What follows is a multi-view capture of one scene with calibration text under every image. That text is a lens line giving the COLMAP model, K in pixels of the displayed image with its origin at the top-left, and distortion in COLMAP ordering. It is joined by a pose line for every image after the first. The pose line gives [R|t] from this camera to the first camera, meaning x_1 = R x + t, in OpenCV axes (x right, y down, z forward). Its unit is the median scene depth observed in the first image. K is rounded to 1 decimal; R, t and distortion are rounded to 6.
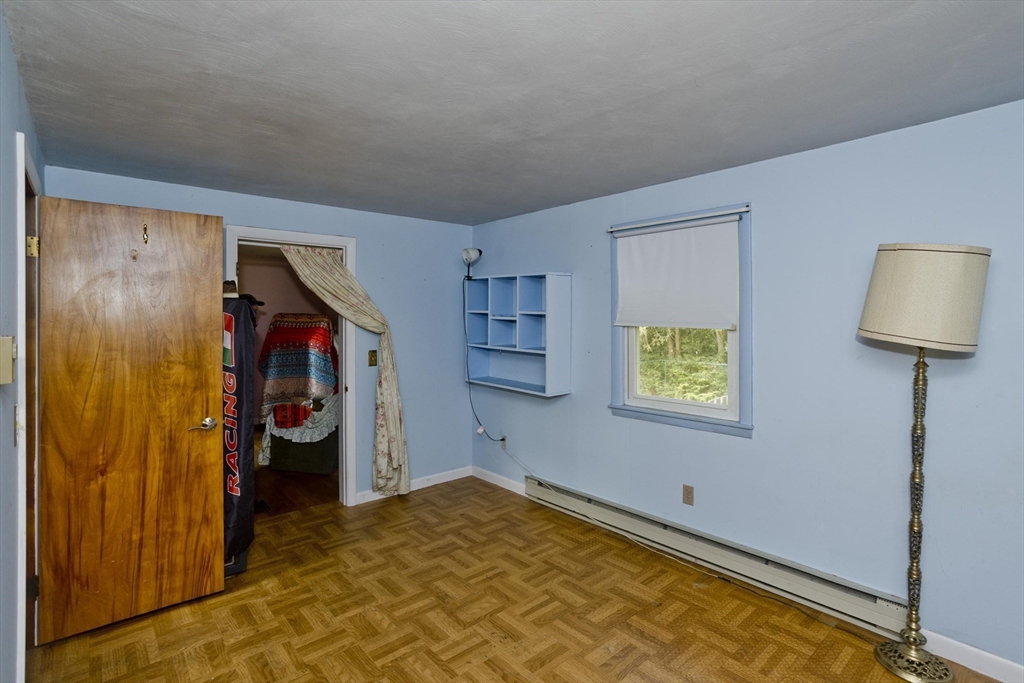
lens RADIAL K [[500.2, 0, 504.2], [0, 500.2, 332.9], [0, 0, 1]] dist [-0.051820, 0.035051]
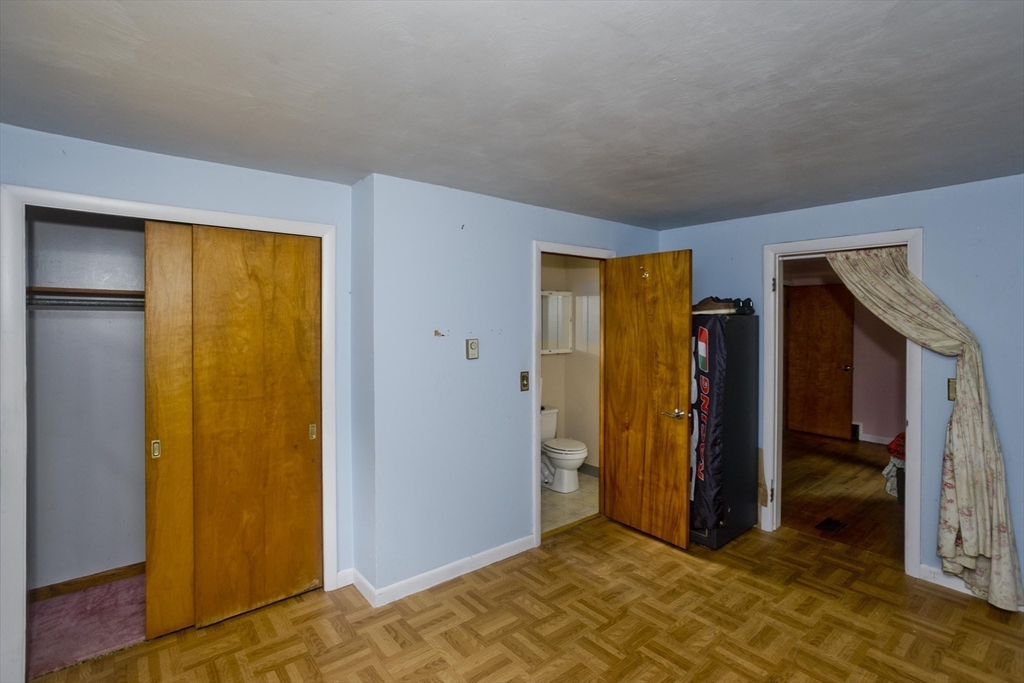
lens RADIAL K [[493.2, 0, 520.1], [0, 493.2, 339.9], [0, 0, 1]] dist [-0.055750, 0.030877]
pose [[-0.010567, 0.039987, -0.999144, 0.647829], [-0.031034, 0.998706, 0.040298, -0.044026], [0.999462, 0.031433, -0.009312, 0.576919]]
